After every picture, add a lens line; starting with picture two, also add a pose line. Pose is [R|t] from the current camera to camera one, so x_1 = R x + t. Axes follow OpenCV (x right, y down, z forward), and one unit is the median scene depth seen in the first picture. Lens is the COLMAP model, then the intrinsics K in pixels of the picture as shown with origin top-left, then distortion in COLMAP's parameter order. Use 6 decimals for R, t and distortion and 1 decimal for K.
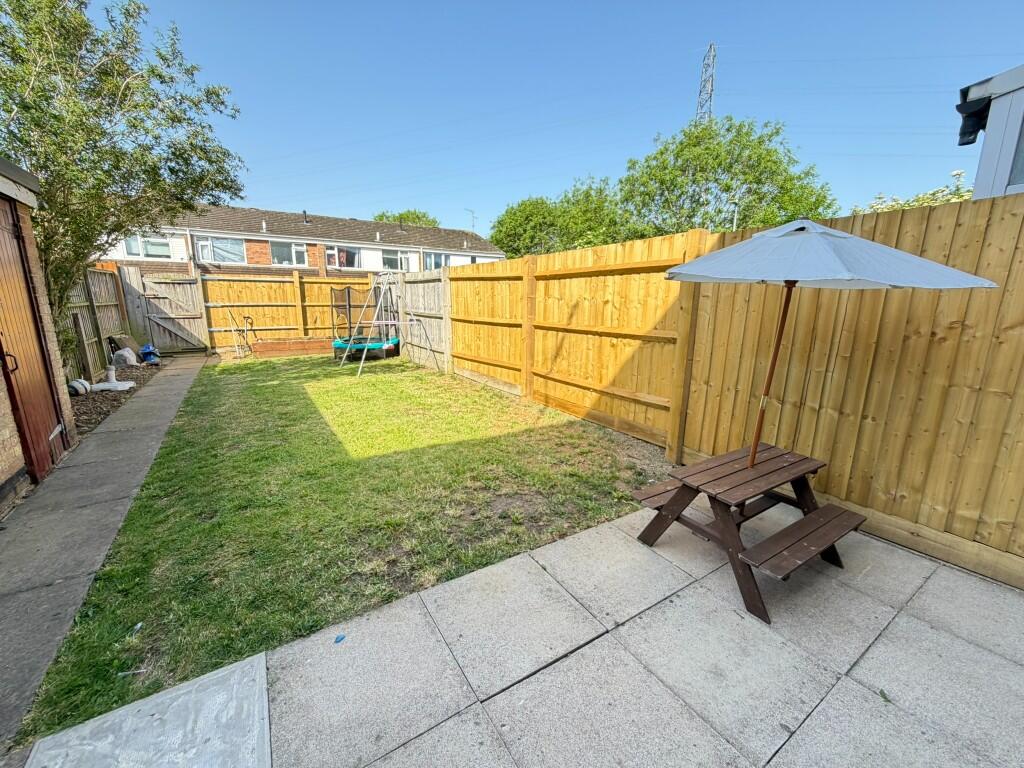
lens RADIAL K [[412.0, 0, 515.3], [0, 412.0, 383.8], [0, 0, 1]] dist [-0.013722, 0.000105]
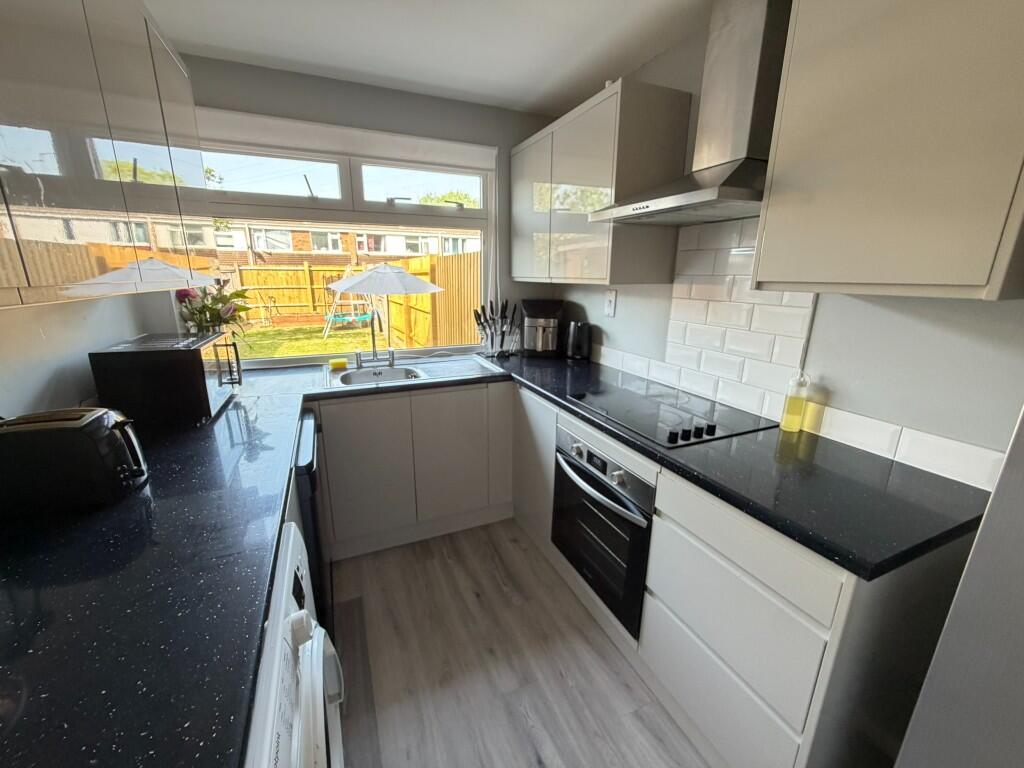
lens RADIAL K [[412.0, 0, 506.9], [0, 412.0, 388.6], [0, 0, 1]] dist [-0.013722, 0.000105]
pose [[0.987435, 0.040619, -0.152716, 0.167388], [-0.030831, 0.997348, 0.065926, 0.013256], [0.154989, -0.060389, 0.986069, -0.117648]]
